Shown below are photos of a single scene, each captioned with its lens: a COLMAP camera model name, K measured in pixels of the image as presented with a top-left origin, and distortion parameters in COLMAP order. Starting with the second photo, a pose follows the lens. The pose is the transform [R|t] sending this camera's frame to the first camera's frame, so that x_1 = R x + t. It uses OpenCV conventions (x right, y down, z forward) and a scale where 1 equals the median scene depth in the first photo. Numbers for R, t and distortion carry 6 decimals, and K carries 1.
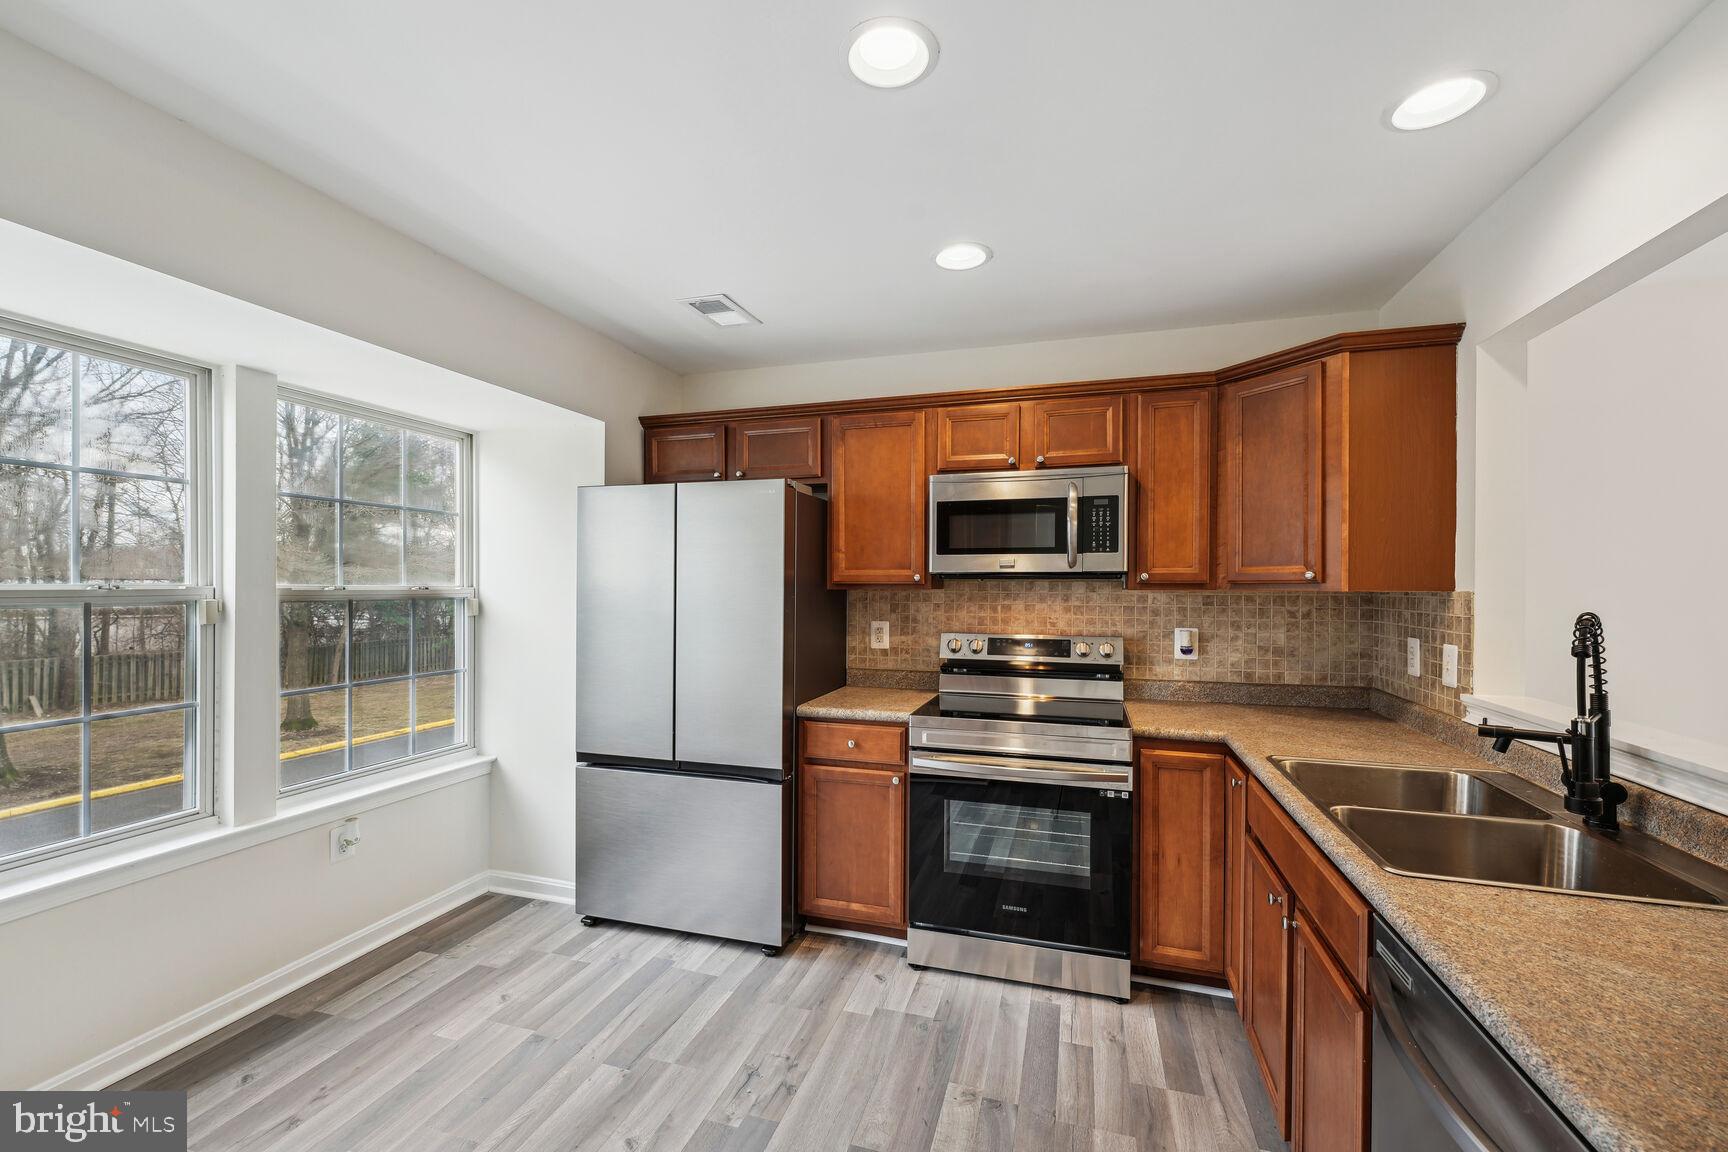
lens RADIAL K [[692.4, 0, 850.6], [0, 692.4, 586.4], [0, 0, 1]] dist [-0.006220, 0.000086]
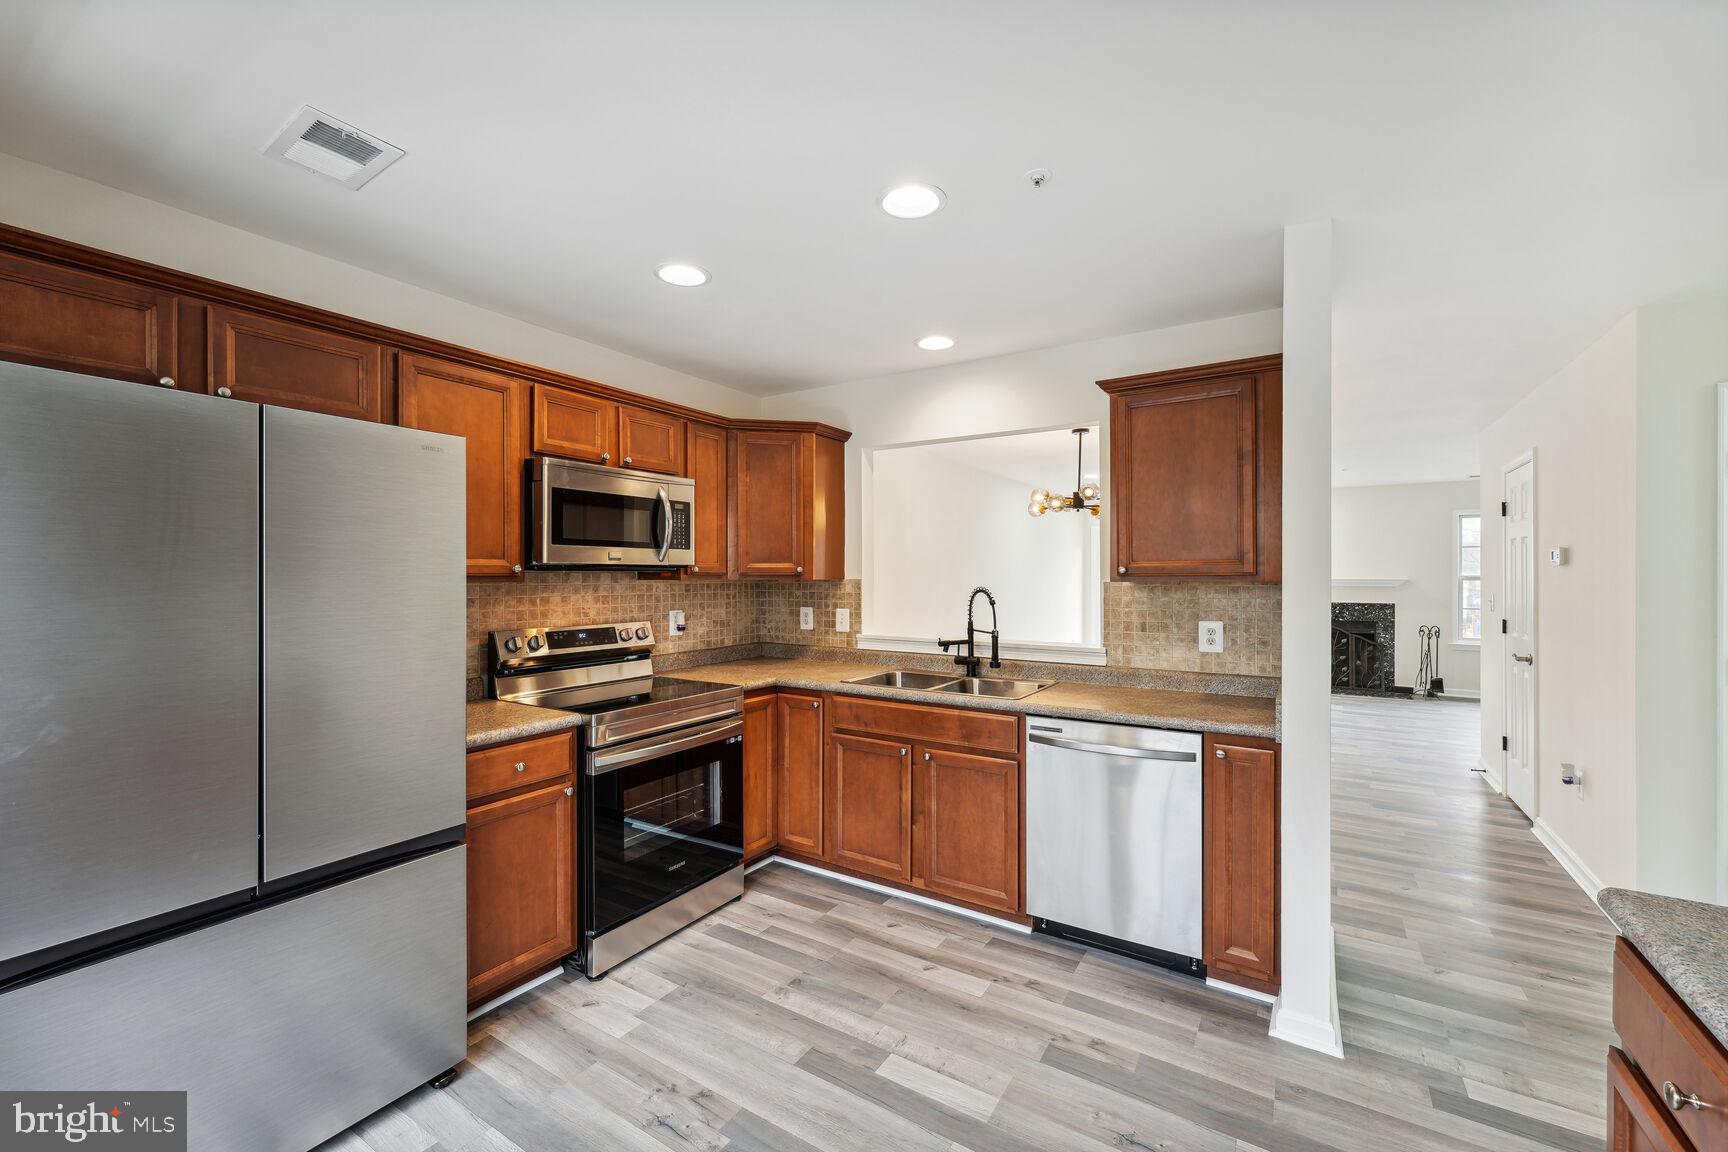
lens RADIAL K [[692.4, 0, 862.3], [0, 692.4, 573.9], [0, 0, 1]] dist [-0.006220, 0.000086]
pose [[0.268737, -0.000611, 0.963214, -0.703204], [0.004653, 0.999989, -0.000664, -0.003882], [-0.963202, 0.004661, 0.268737, 0.378309]]
